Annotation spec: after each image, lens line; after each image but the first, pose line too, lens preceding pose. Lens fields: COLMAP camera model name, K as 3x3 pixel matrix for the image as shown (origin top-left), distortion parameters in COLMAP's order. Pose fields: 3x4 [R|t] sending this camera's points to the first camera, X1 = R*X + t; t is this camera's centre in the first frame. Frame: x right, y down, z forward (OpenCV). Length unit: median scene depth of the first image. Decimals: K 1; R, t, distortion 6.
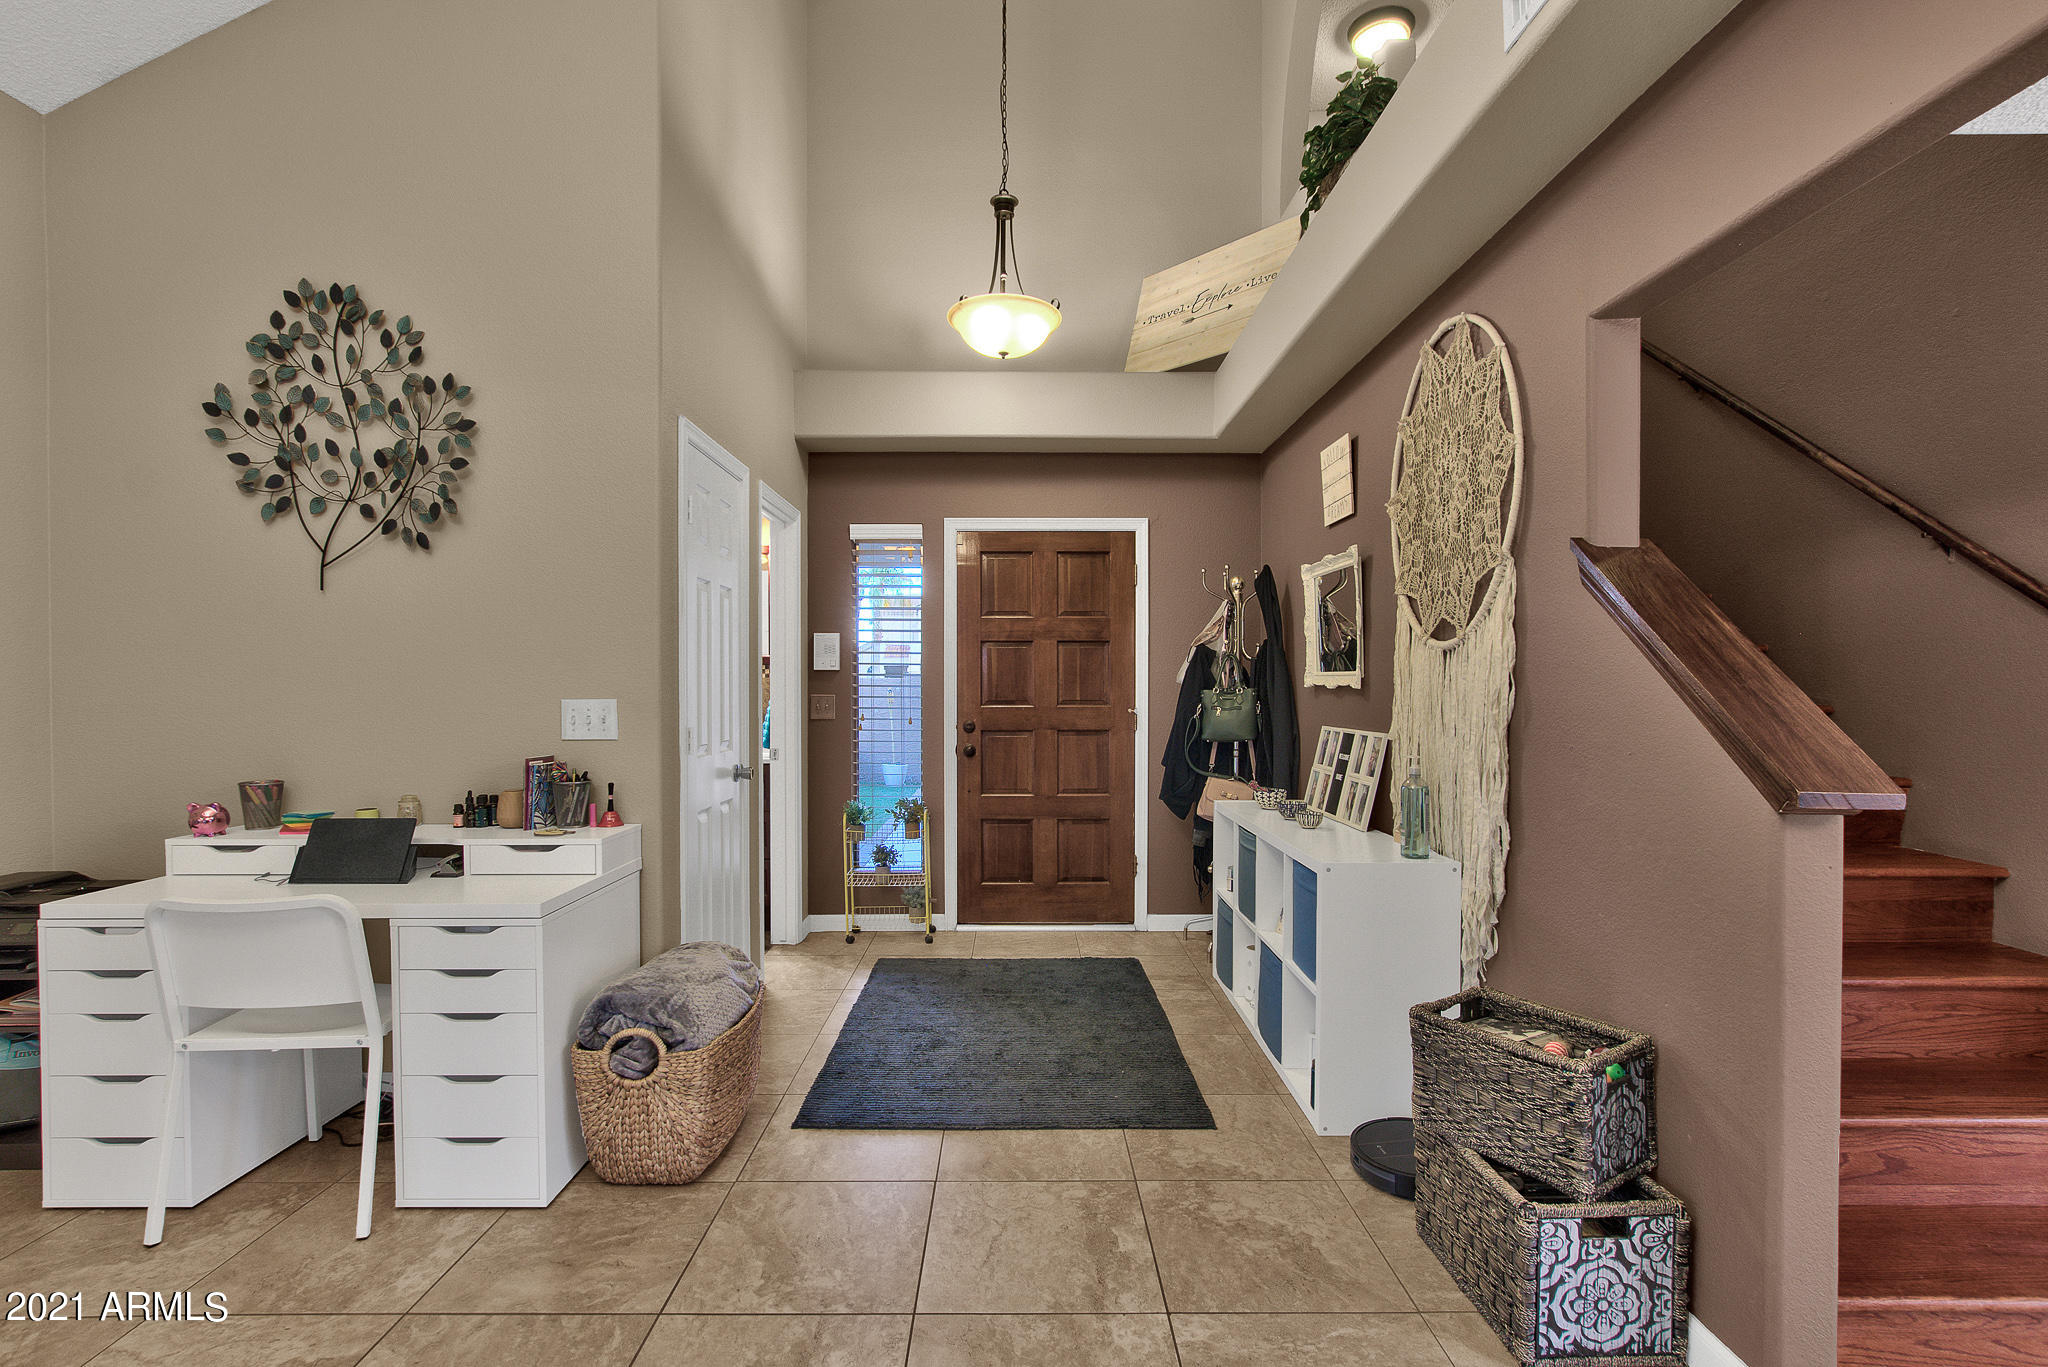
lens RADIAL K [[946.6, 0, 1010.1], [0, 946.6, 699.3], [0, 0, 1]] dist [-0.019056, 0.005098]
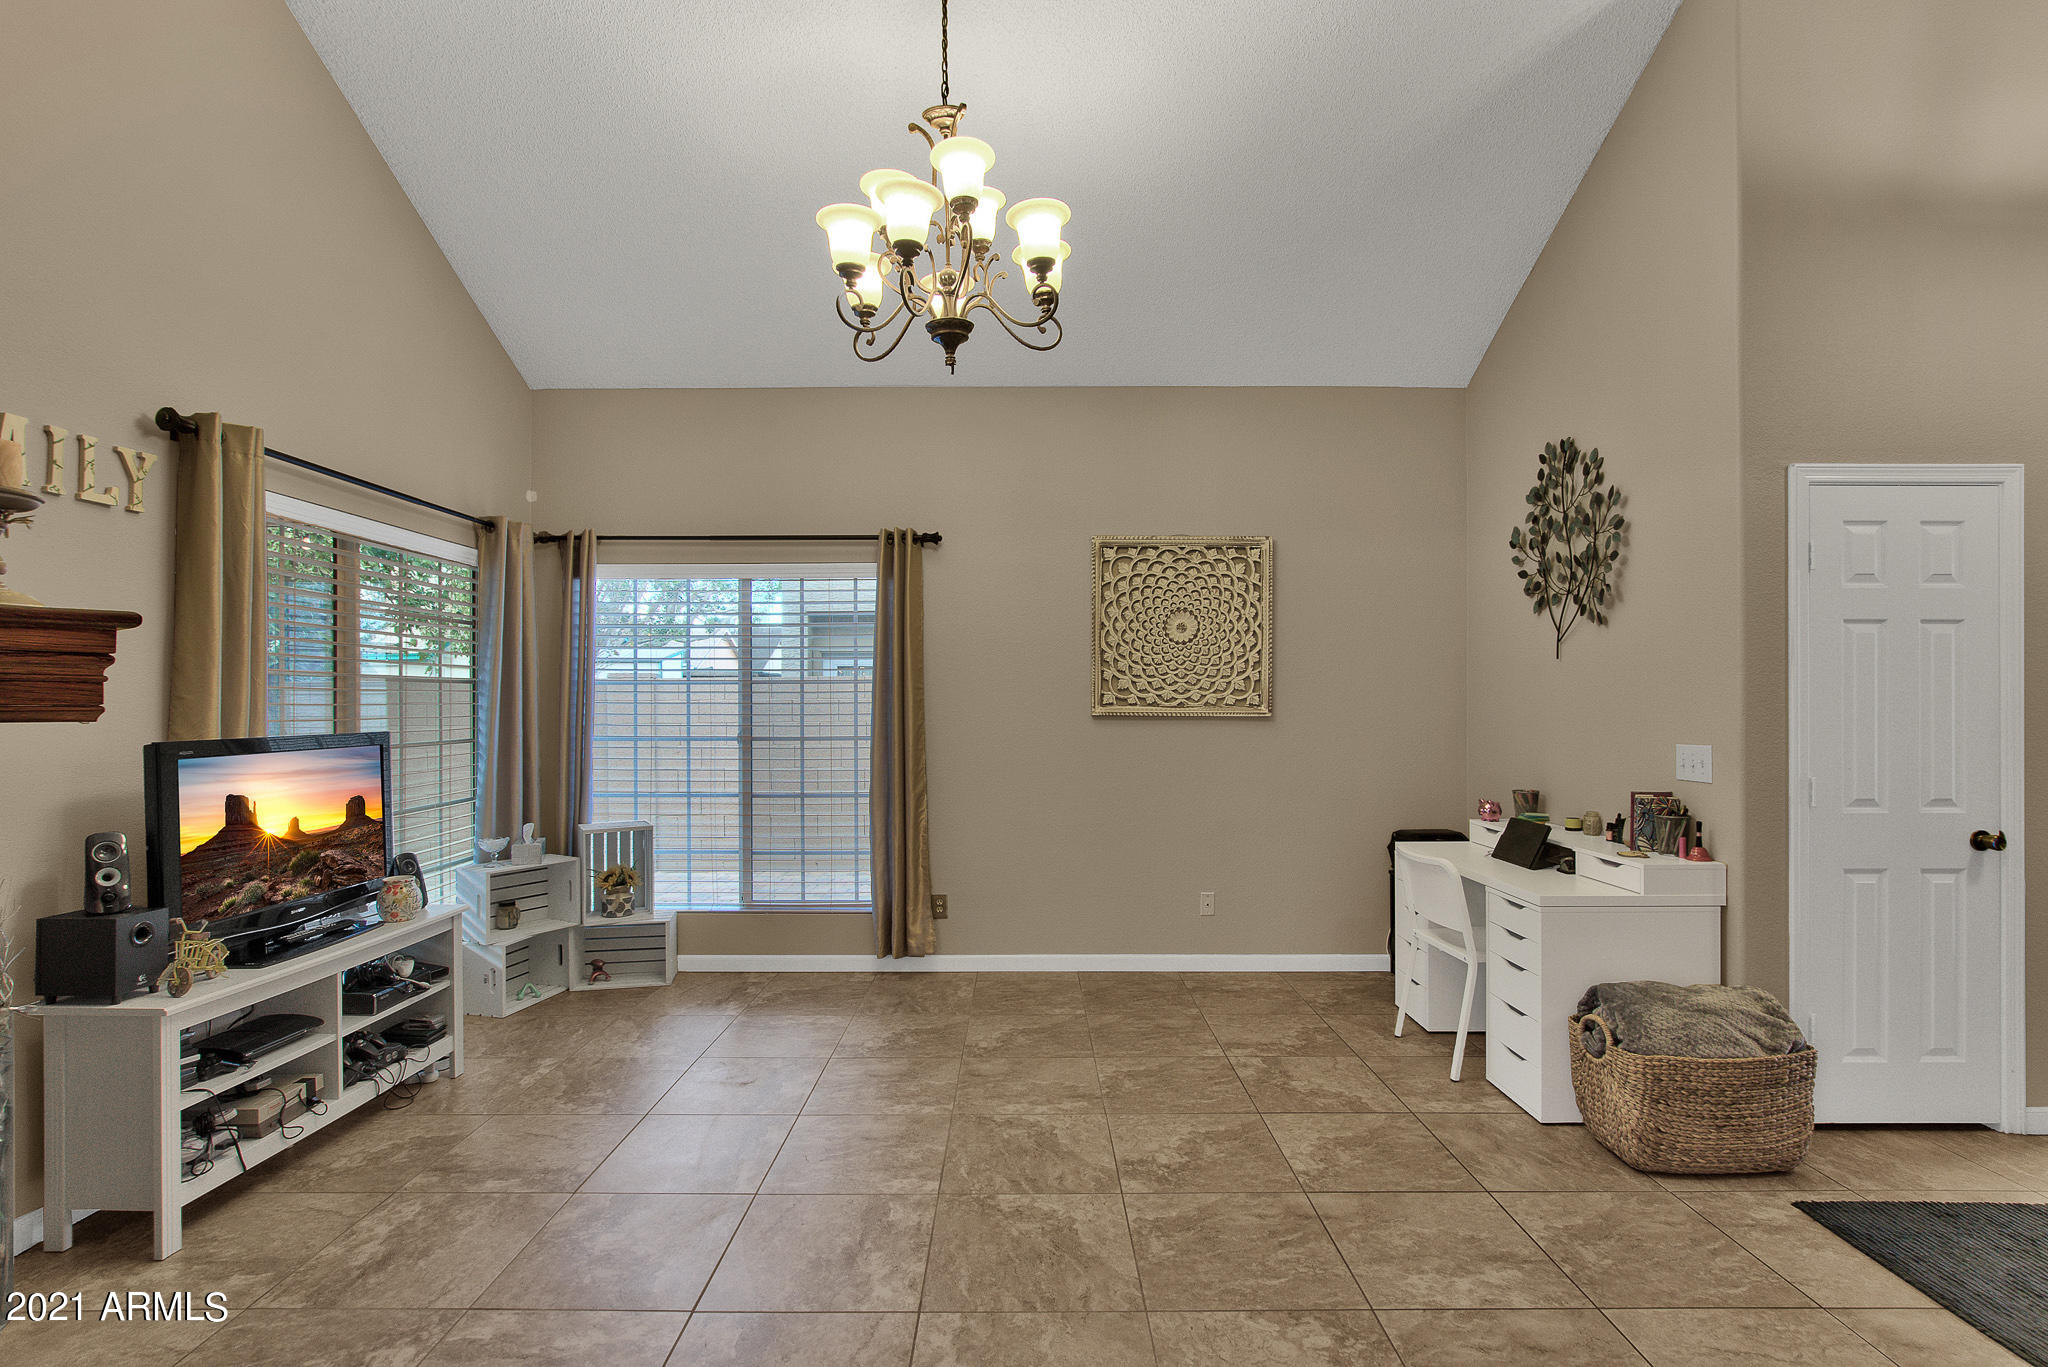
lens RADIAL K [[946.6, 0, 1028.0], [0, 946.6, 696.3], [0, 0, 1]] dist [-0.019056, 0.005098]
pose [[-0.001657, -0.004892, -0.999987, 0.684753], [-0.016629, 0.999850, -0.004864, -0.039996], [0.999860, 0.016621, -0.001738, 0.209788]]
